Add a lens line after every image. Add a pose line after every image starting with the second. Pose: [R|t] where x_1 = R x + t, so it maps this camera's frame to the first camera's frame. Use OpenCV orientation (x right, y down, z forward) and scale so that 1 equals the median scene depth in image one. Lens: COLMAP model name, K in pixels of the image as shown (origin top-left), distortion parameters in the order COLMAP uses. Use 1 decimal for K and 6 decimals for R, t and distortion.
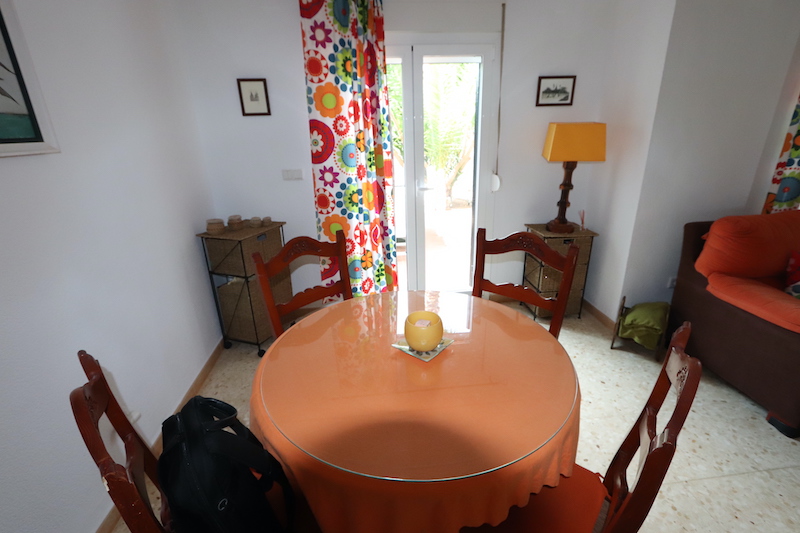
lens RADIAL K [[370.9, 0, 398.0], [0, 370.9, 268.8], [0, 0, 1]] dist [-0.020738, 0.003765]
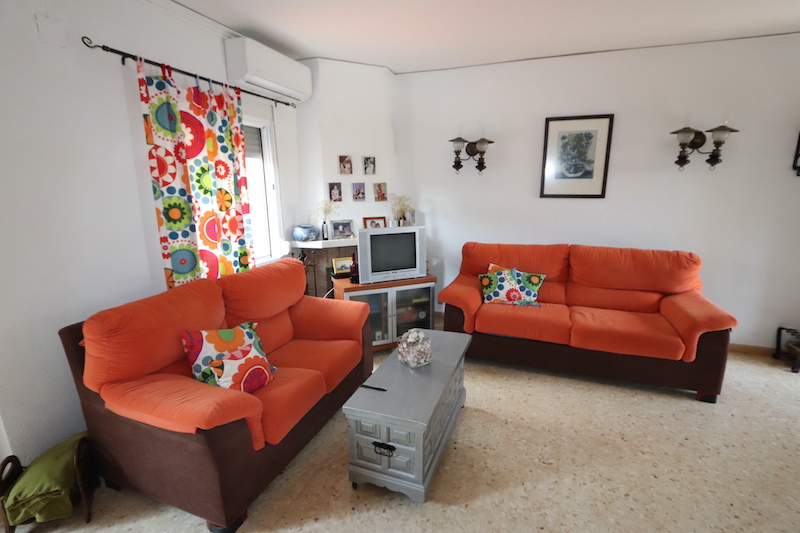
lens RADIAL K [[370.9, 0, 399.2], [0, 370.9, 270.7], [0, 0, 1]] dist [-0.020738, 0.003765]
pose [[0.440557, -0.181598, 0.879165, 0.423630], [0.313185, 0.948889, 0.039061, -0.046526], [-0.841323, 0.258132, 0.474913, 0.032406]]
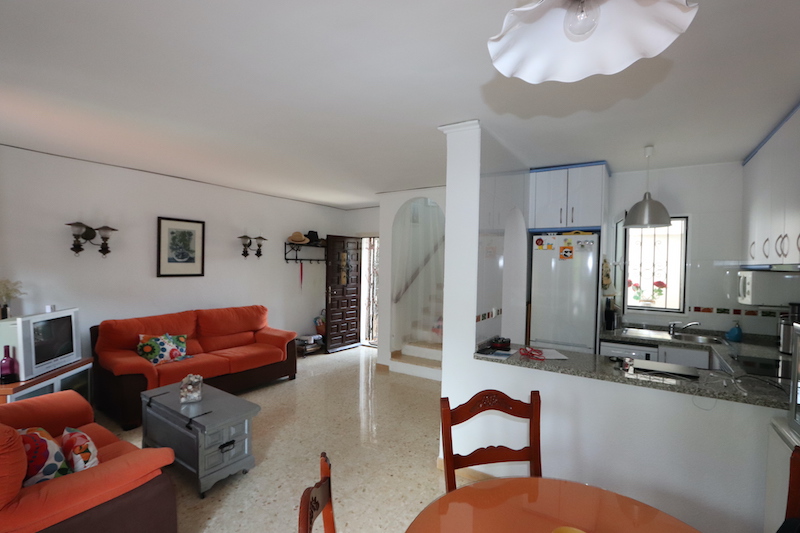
lens RADIAL K [[370.9, 0, 402.2], [0, 370.9, 270.9], [0, 0, 1]] dist [-0.020738, 0.003765]
pose [[-0.771435, 0.003817, 0.636297, -0.064117], [0.231296, 0.933261, 0.274820, -0.332661], [-0.592782, 0.359178, -0.720833, 0.752757]]
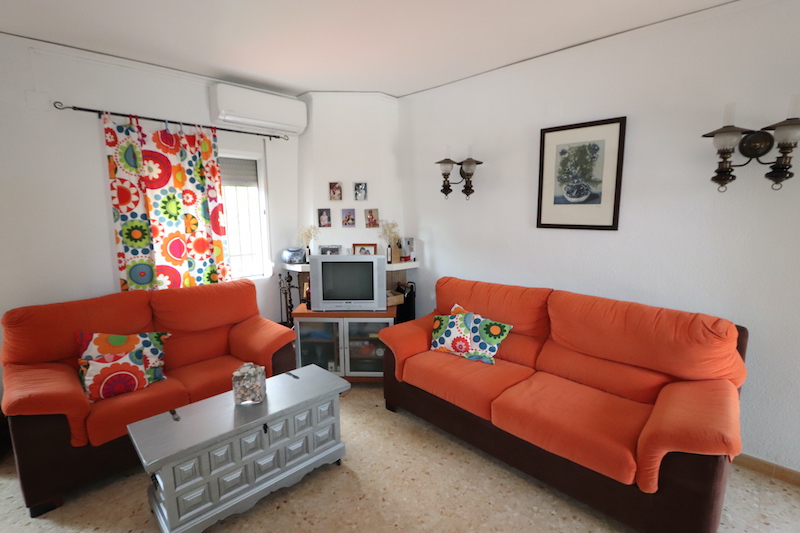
lens RADIAL K [[370.9, 0, 400.0], [0, 370.9, 271.2], [0, 0, 1]] dist [-0.020738, 0.003765]
pose [[0.768340, -0.081095, 0.634884, 0.918531], [0.210418, 0.968808, -0.130902, 0.103015], [-0.604465, 0.234168, 0.761438, -0.405977]]
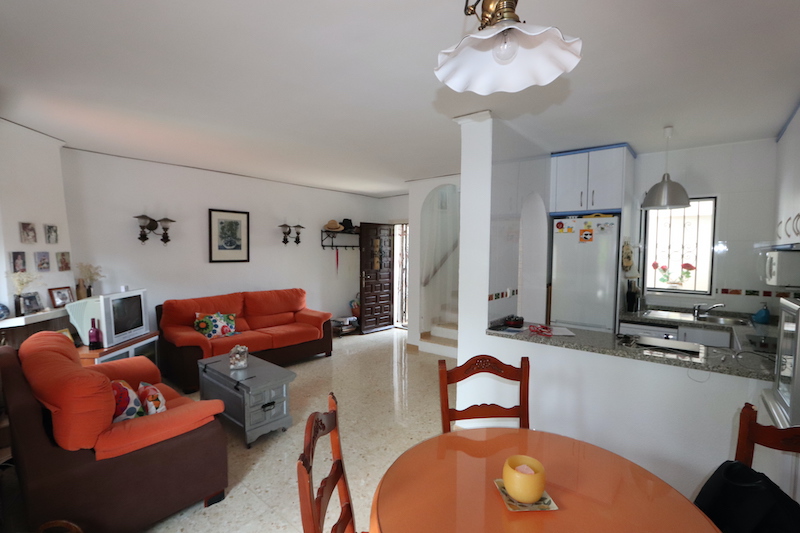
lens RADIAL K [[370.9, 0, 401.8], [0, 370.9, 270.0], [0, 0, 1]] dist [-0.020738, 0.003765]
pose [[-0.697006, -0.013512, 0.716938, -0.182533], [0.267152, 0.922949, 0.277120, -0.329246], [-0.665441, 0.384686, -0.639691, 0.785059]]
